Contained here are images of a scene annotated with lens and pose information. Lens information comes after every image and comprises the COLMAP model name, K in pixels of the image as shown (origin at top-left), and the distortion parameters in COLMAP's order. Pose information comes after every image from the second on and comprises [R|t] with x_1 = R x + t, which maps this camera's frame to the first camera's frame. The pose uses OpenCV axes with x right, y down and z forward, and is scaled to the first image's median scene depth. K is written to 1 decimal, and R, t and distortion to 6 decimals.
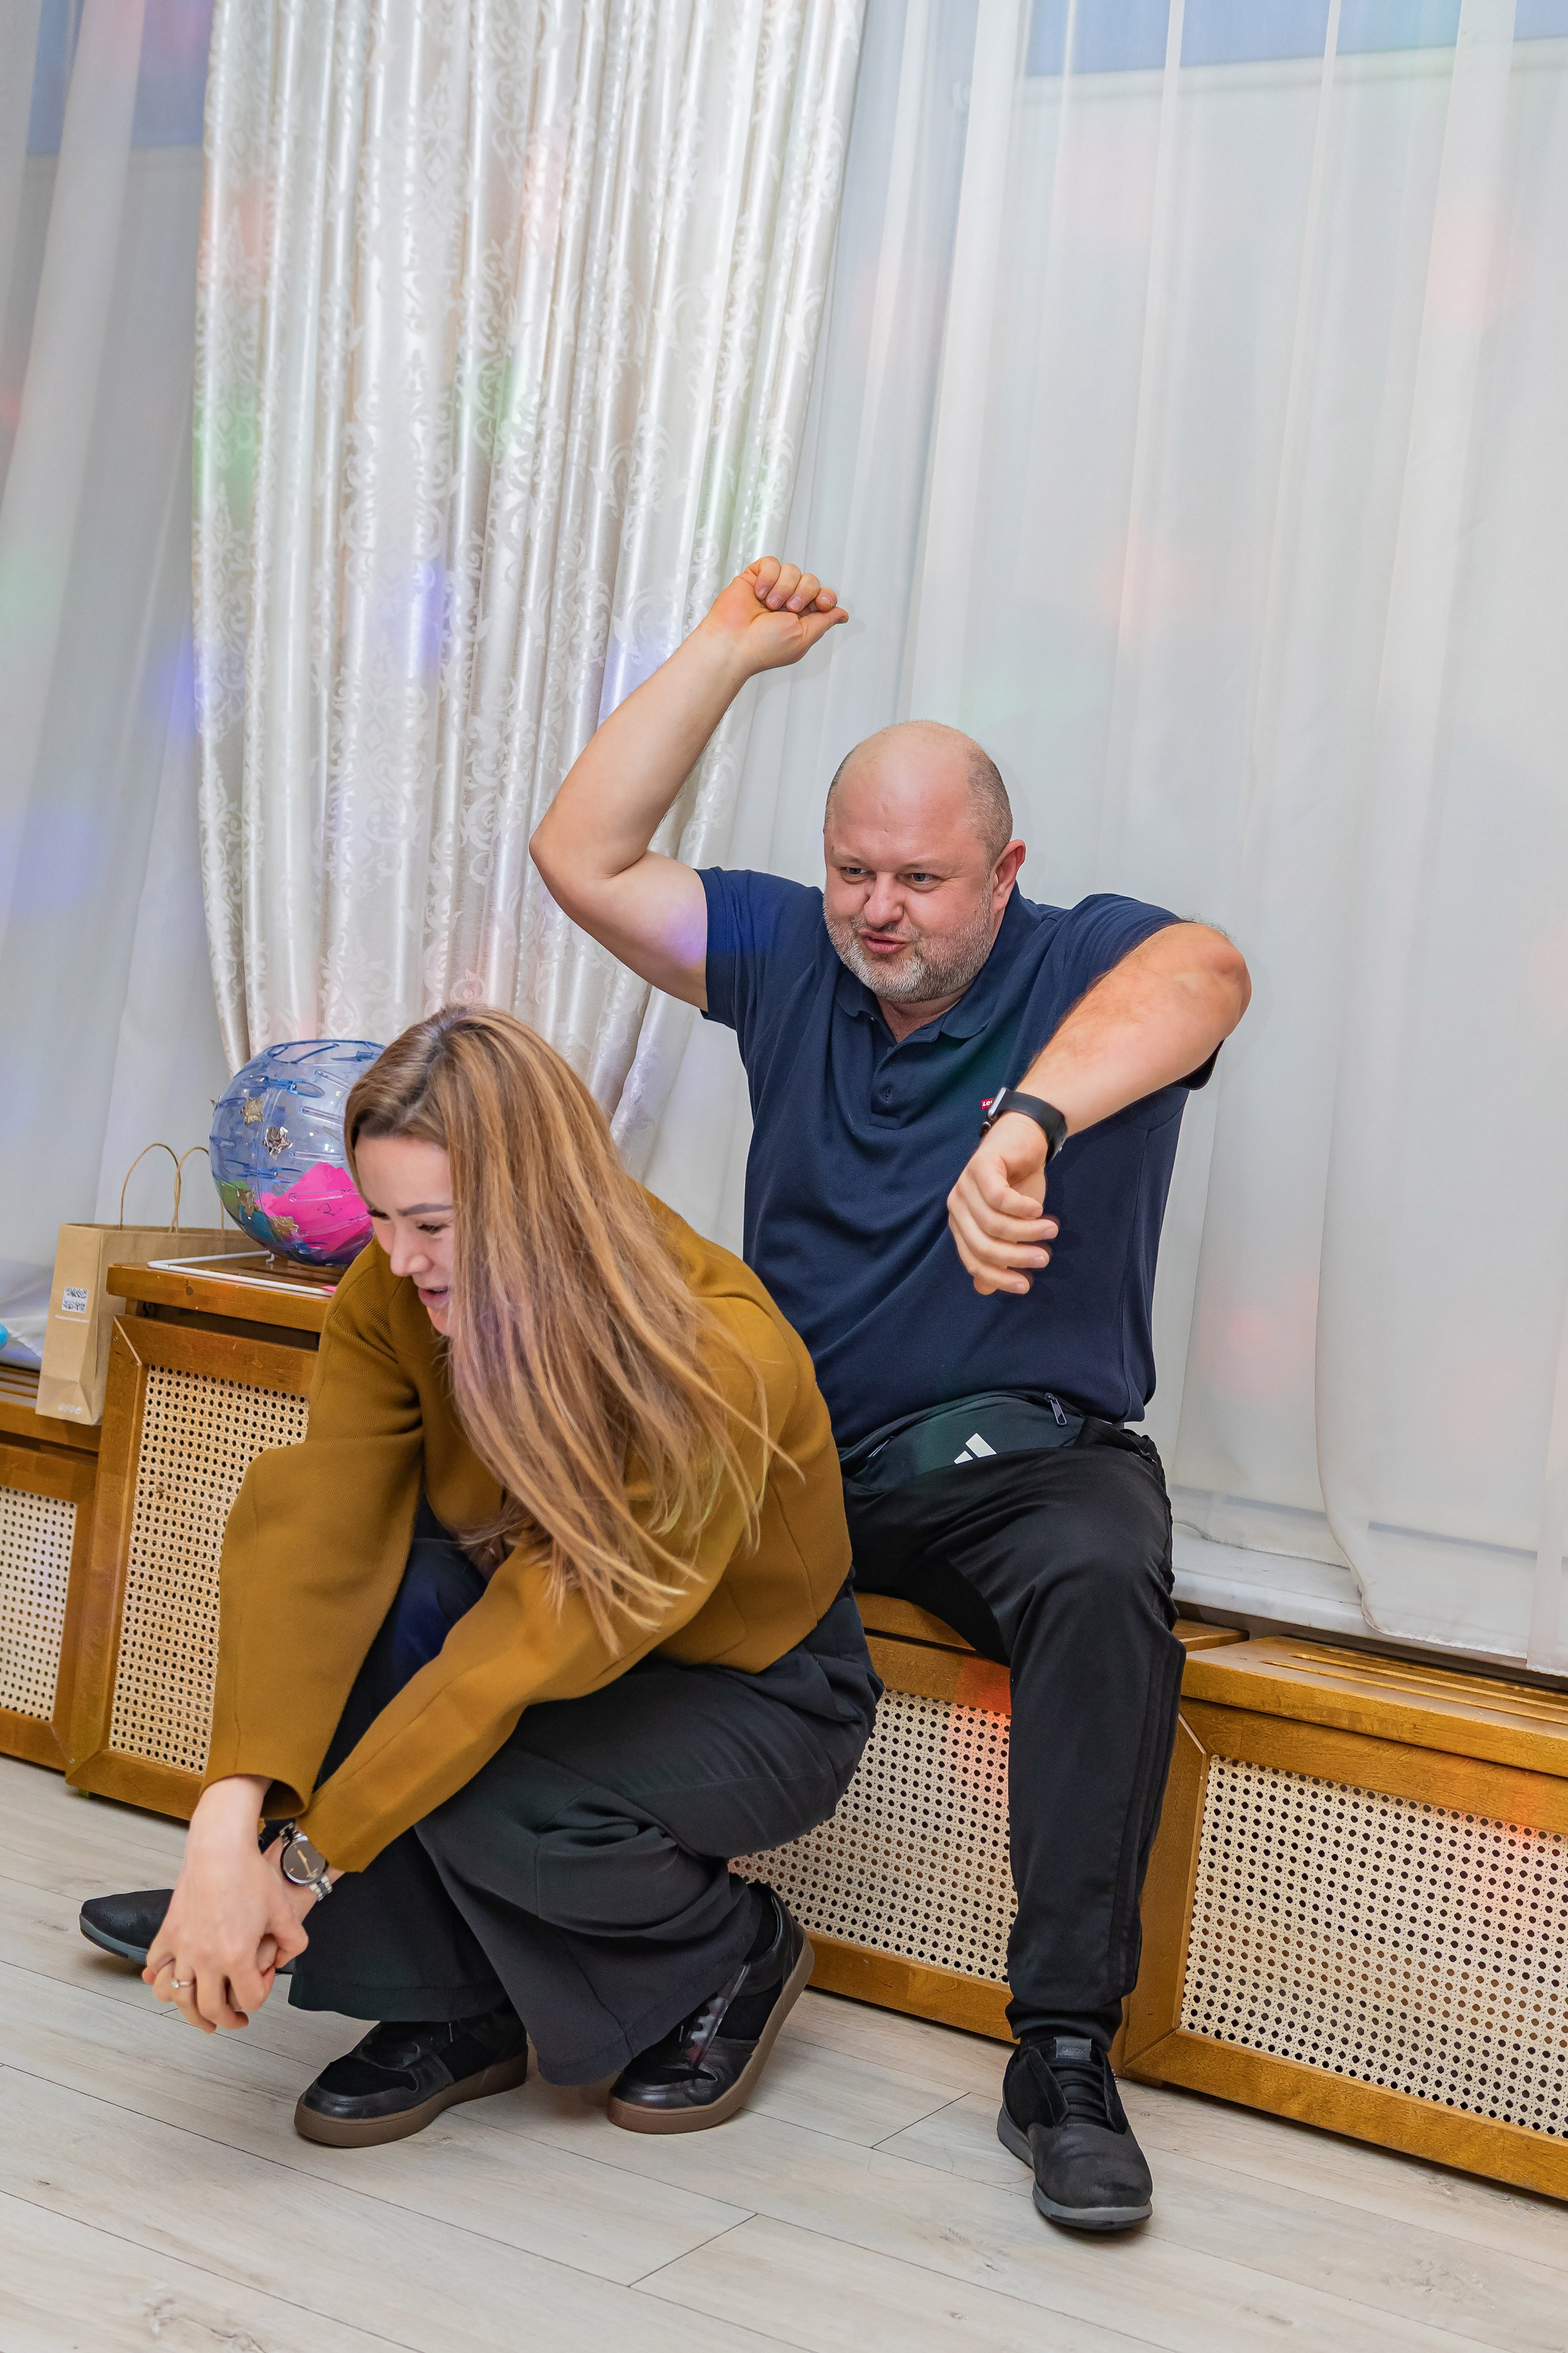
lens RADIAL K [[2989.4, 0, 772.9], [0, 2989.4, 1172.9], [0, 0, 1]] dist [0.024700, 0.000000]
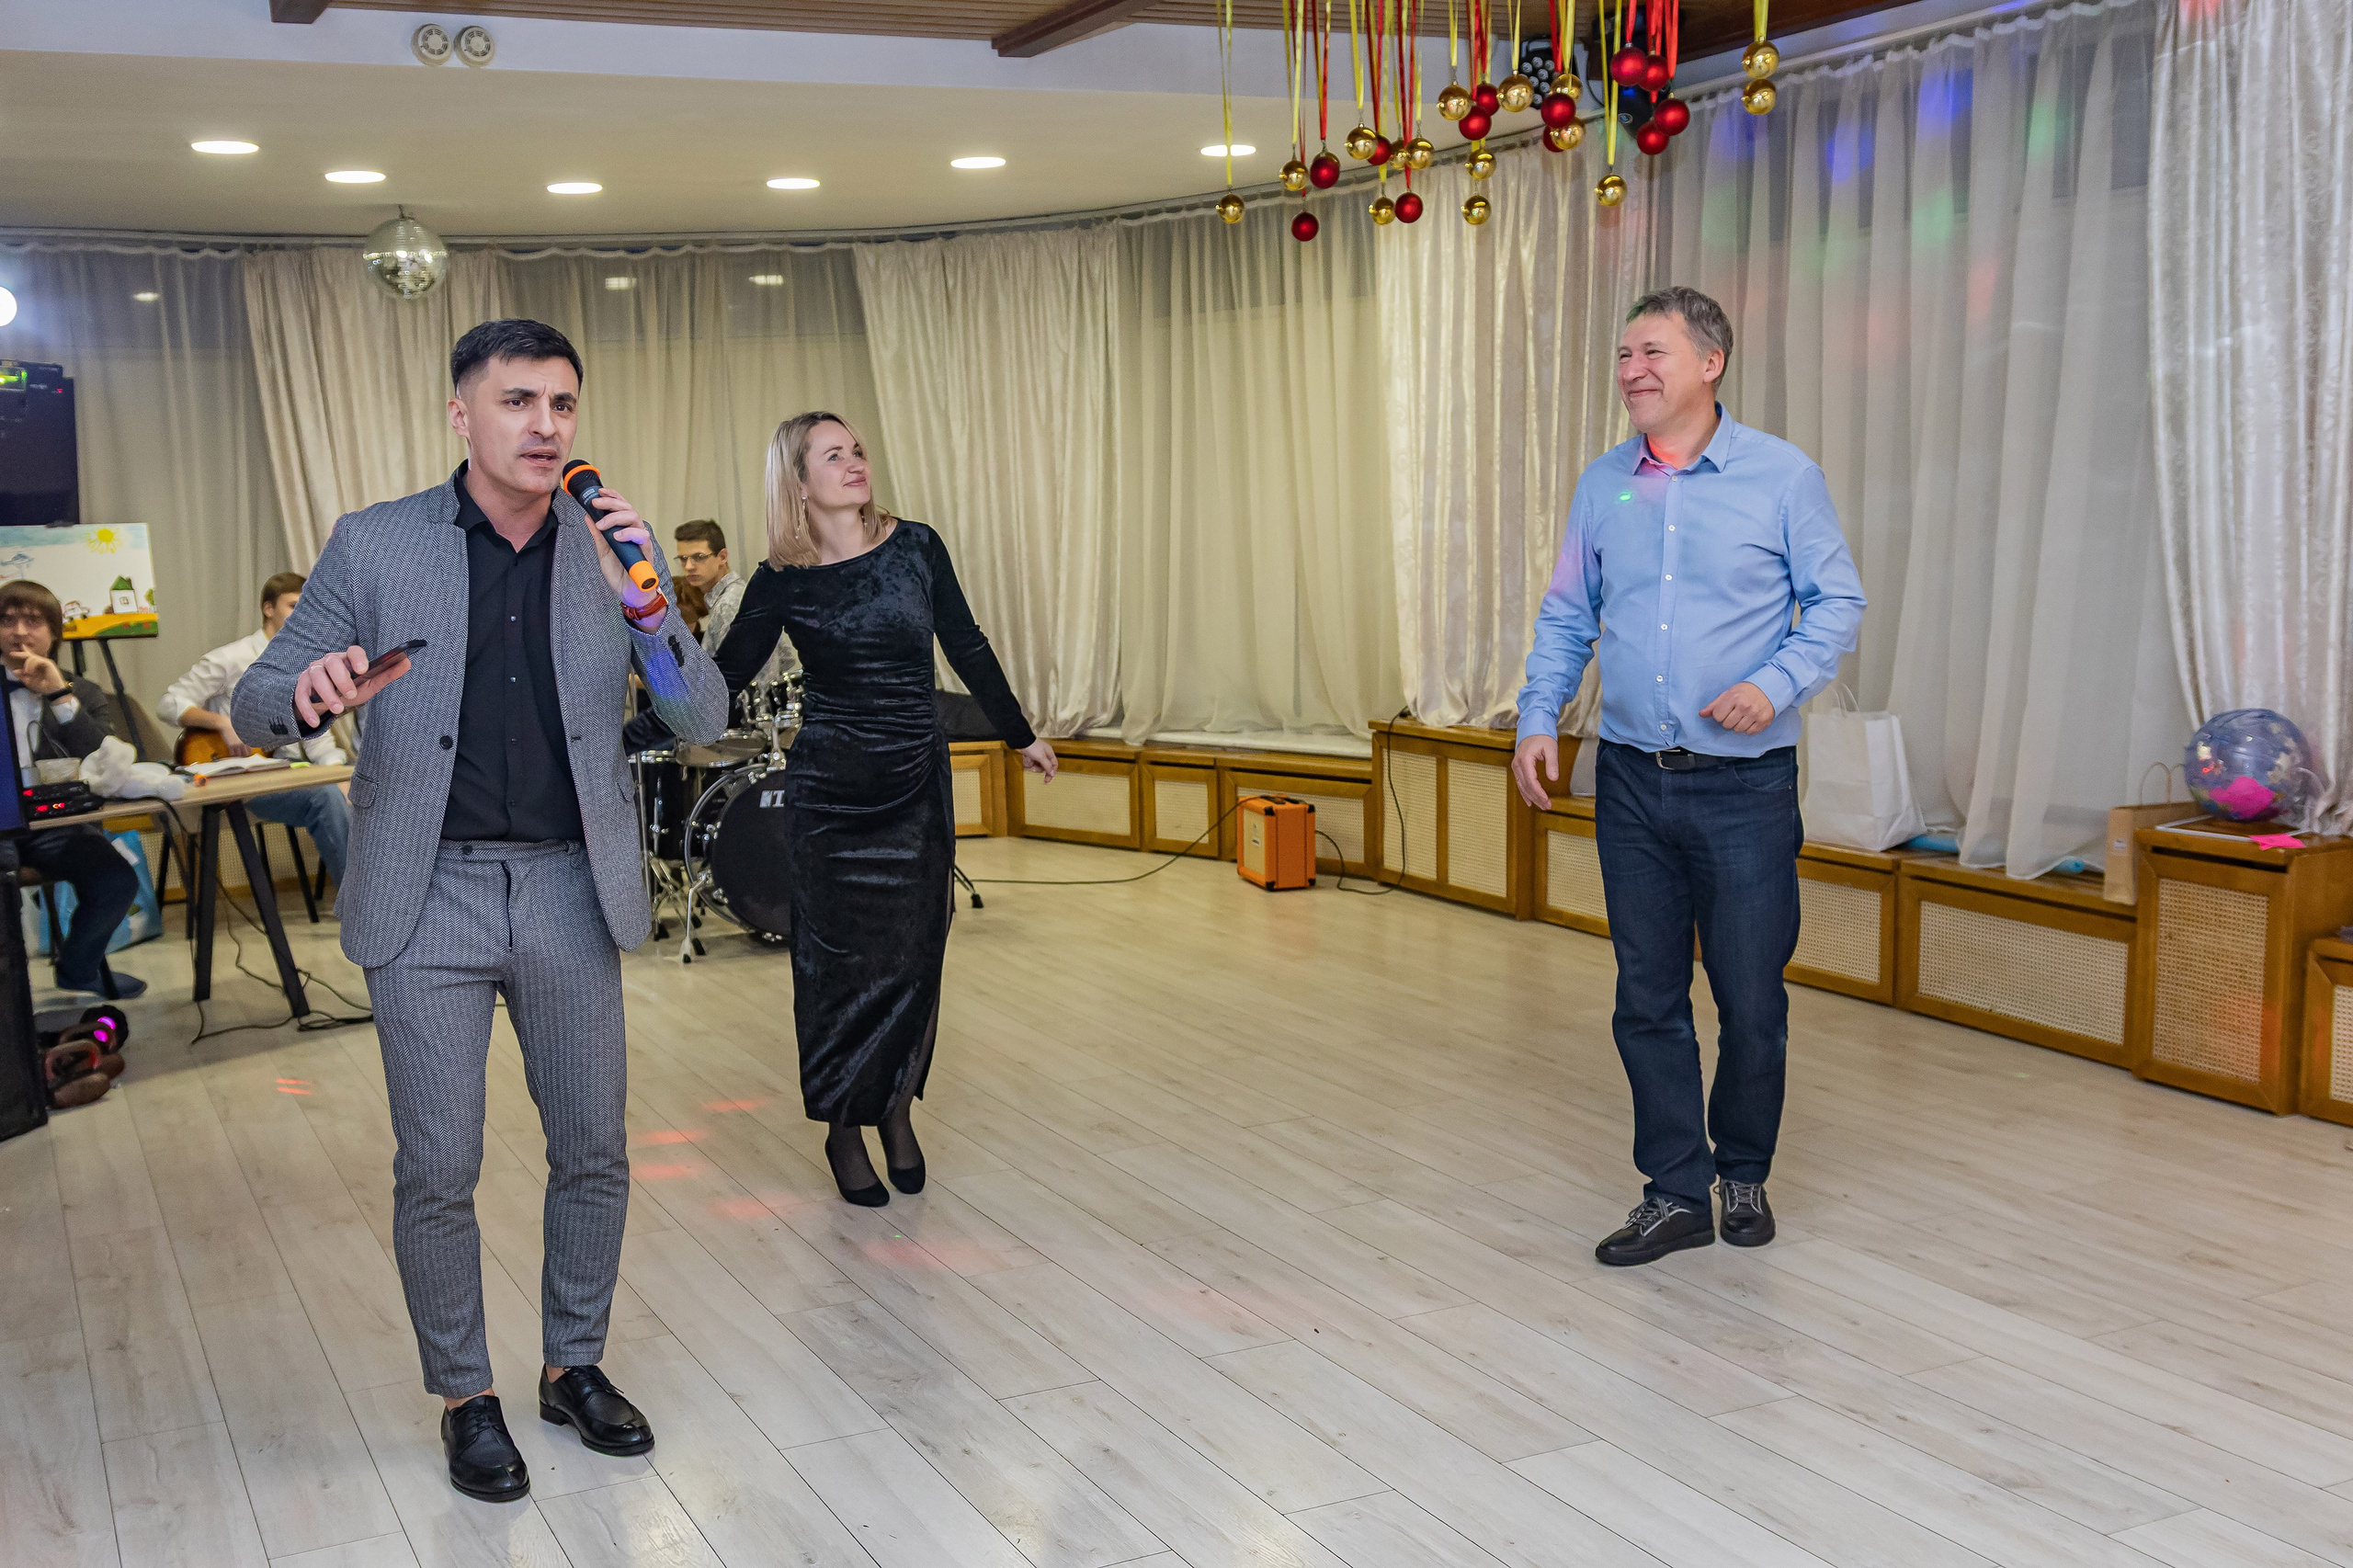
lens RADIAL K [[2419.1, 0, 1157.1], [0, 2419.1, 879.1], [0, 0, 1]] dist [0.020165, 0.000000]
pose [[0.824050, -0.042511, -0.564920, 0.165929], [0.098716, 0.992700, 0.069296, -0.116100], [0.557850, -0.112870, 0.822231, -0.755377]]
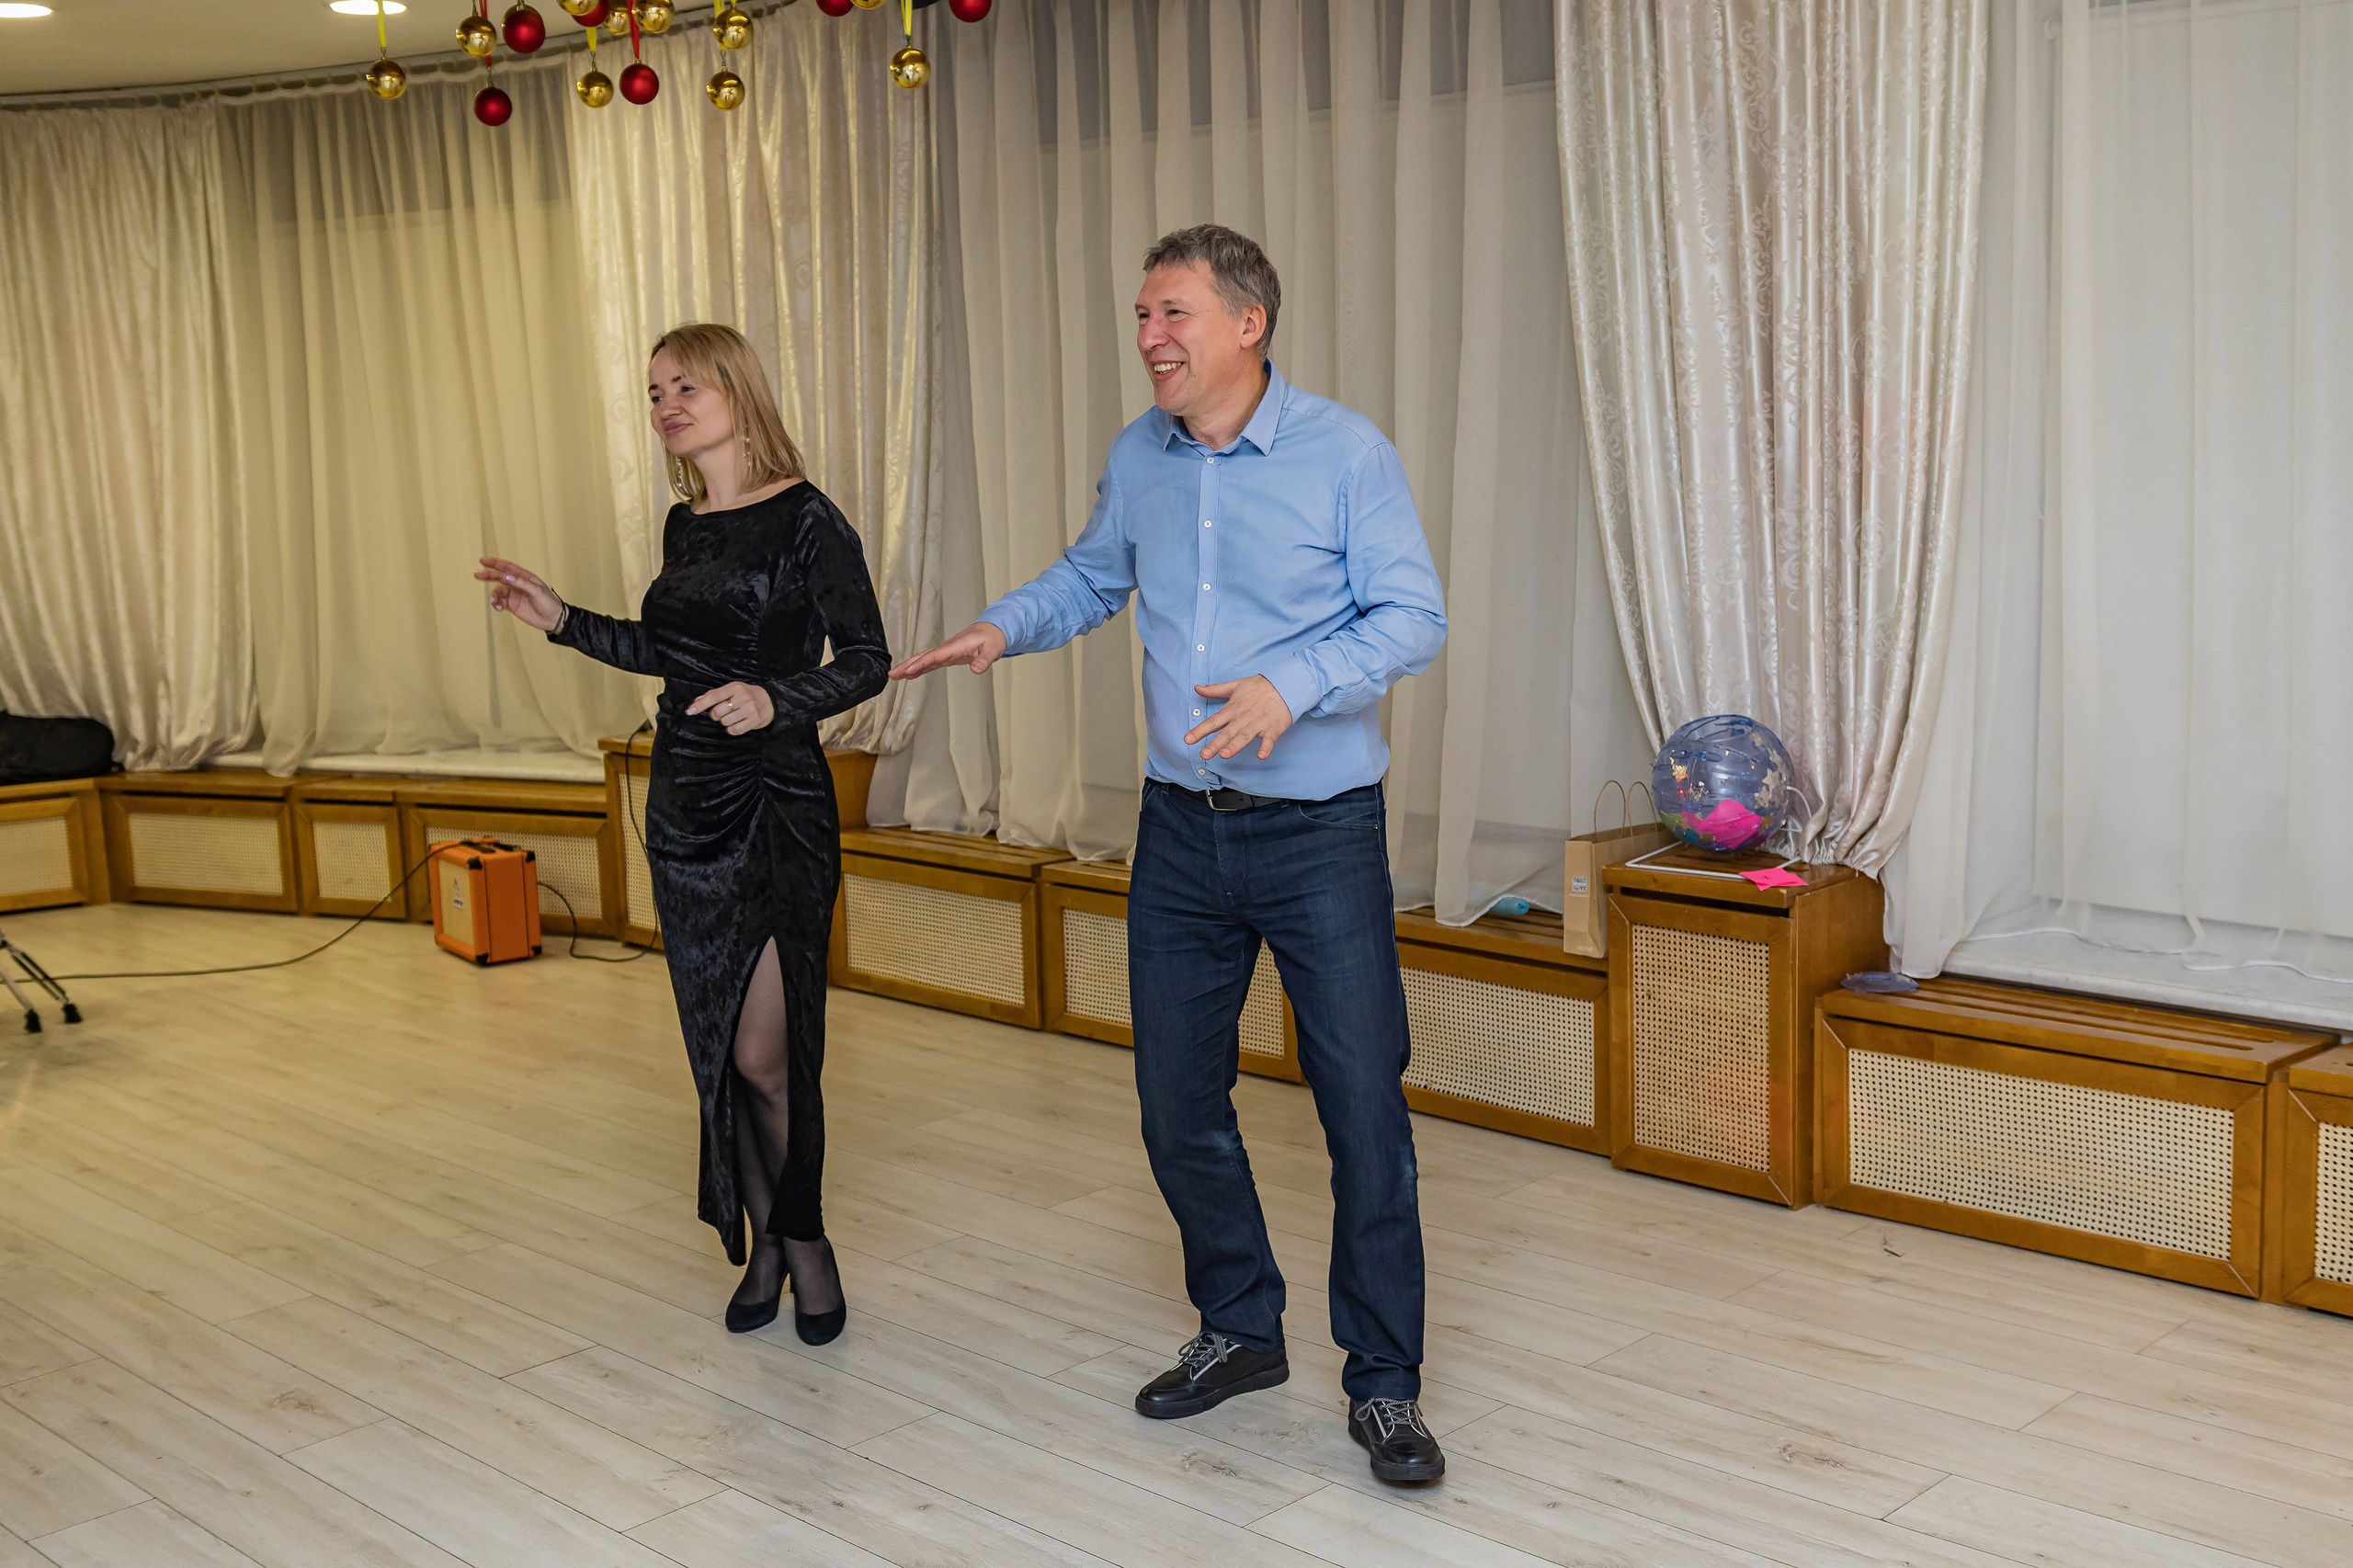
lens RADIAL K [[2630.2, 0, 1181.3], [0, 2630.2, 788.9], [0, 0, 1]] dist [0.009645, 0.000000]
pose [[0.956390, -0.105524, -0.272364, -0.037170], [0.134782, 0.986688, 0.091001, -0.176276], [0.259136, -0.123743, 0.957881, -0.476613]]
